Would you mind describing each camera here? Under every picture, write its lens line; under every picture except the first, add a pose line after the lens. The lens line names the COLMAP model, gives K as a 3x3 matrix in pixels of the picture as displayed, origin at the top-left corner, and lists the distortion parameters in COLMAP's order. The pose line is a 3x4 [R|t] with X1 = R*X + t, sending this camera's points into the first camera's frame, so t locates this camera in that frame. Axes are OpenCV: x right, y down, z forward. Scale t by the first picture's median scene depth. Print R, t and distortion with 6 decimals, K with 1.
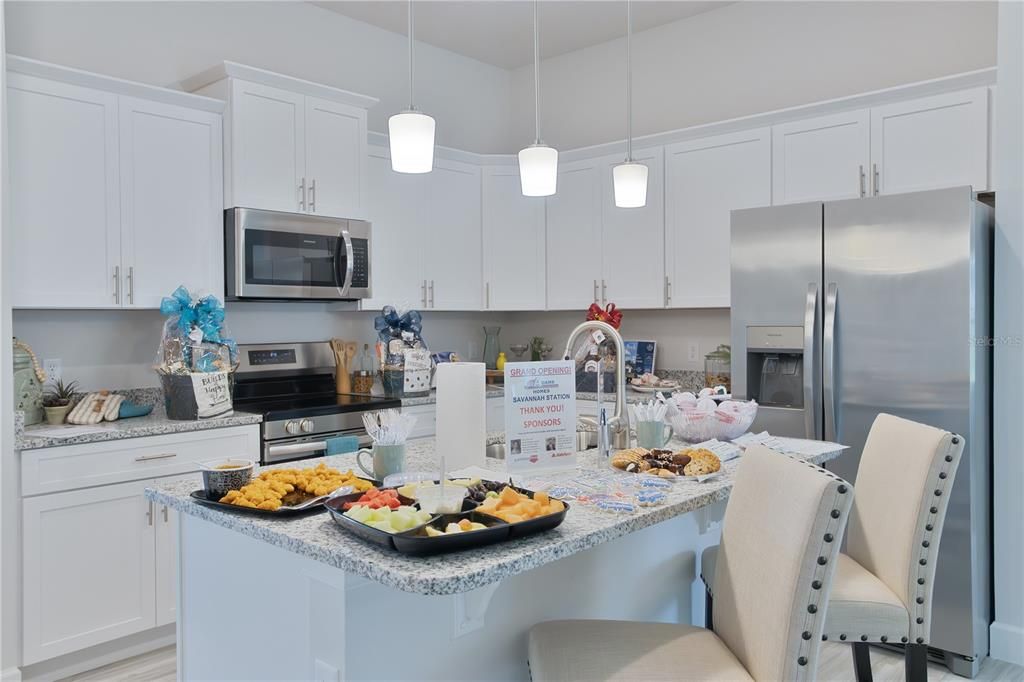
lens RADIAL K [[768.1, 0, 494.9], [0, 768.1, 317.6], [0, 0, 1]] dist [0.001121, 0.000751]
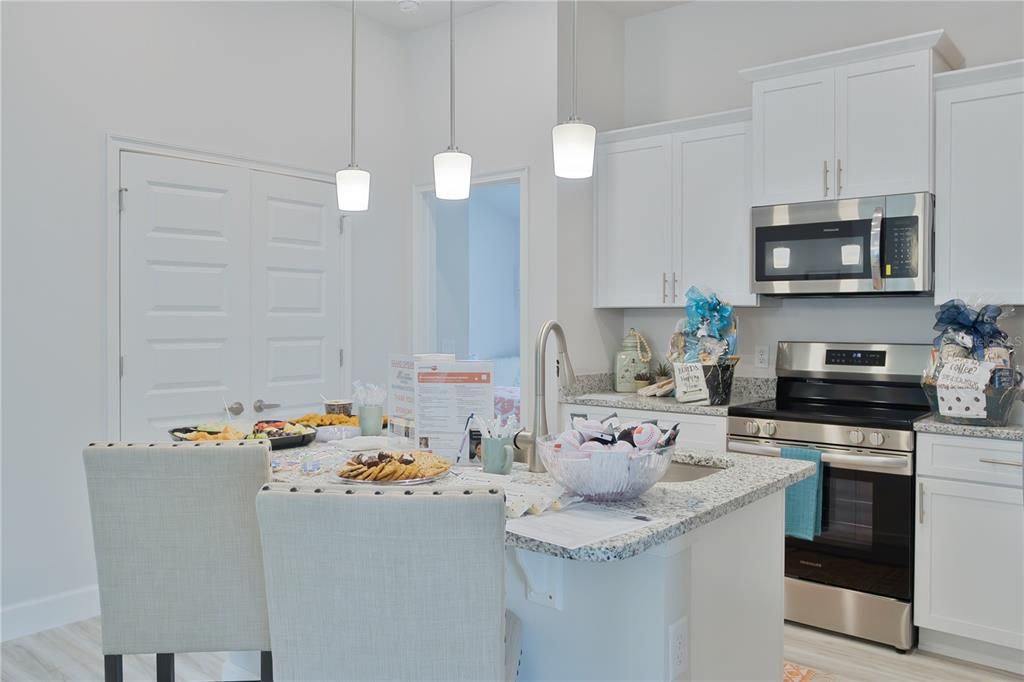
lens RADIAL K [[768.1, 0, 494.9], [0, 768.1, 317.6], [0, 0, 1]] dist [0.001121, 0.000751]
pose [[0.078027, 0.008080, -0.996918, 0.593411], [0.003493, 0.999959, 0.008378, -0.005310], [0.996945, -0.004136, 0.077996, 0.511955]]
